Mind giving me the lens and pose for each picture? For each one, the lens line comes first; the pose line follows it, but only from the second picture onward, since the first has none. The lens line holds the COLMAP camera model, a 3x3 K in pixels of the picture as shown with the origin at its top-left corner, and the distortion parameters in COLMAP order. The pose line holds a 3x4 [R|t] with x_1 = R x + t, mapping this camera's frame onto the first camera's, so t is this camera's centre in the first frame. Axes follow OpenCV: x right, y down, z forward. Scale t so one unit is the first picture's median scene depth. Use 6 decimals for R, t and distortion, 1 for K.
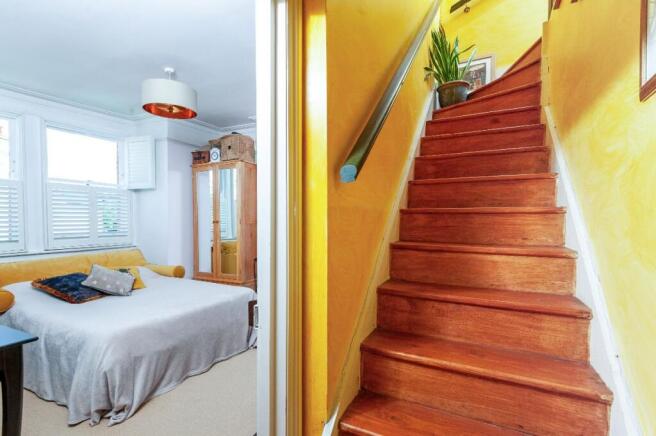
lens RADIAL K [[294.9, 0, 328.0], [0, 294.9, 218.0], [0, 0, 1]] dist [0.023631, -0.013292]
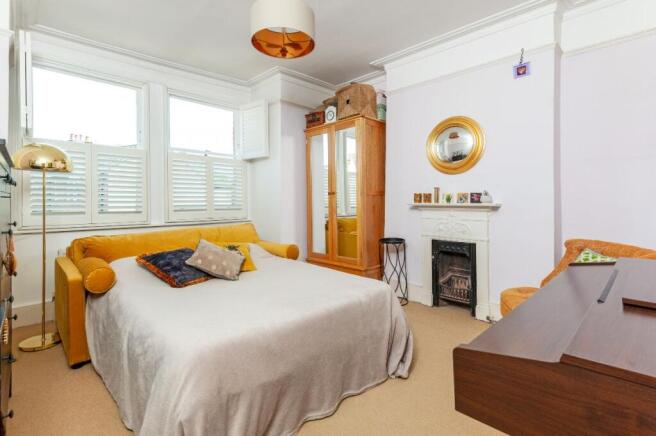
lens RADIAL K [[314.0, 0, 344.8], [0, 314.0, 188.4], [0, 0, 1]] dist [0.003110, 0.000133]
pose [[0.955758, -0.011933, -0.293912, -0.107622], [0.003871, 0.999601, -0.027997, 0.030649], [0.294129, 0.025621, 0.955422, 0.210673]]
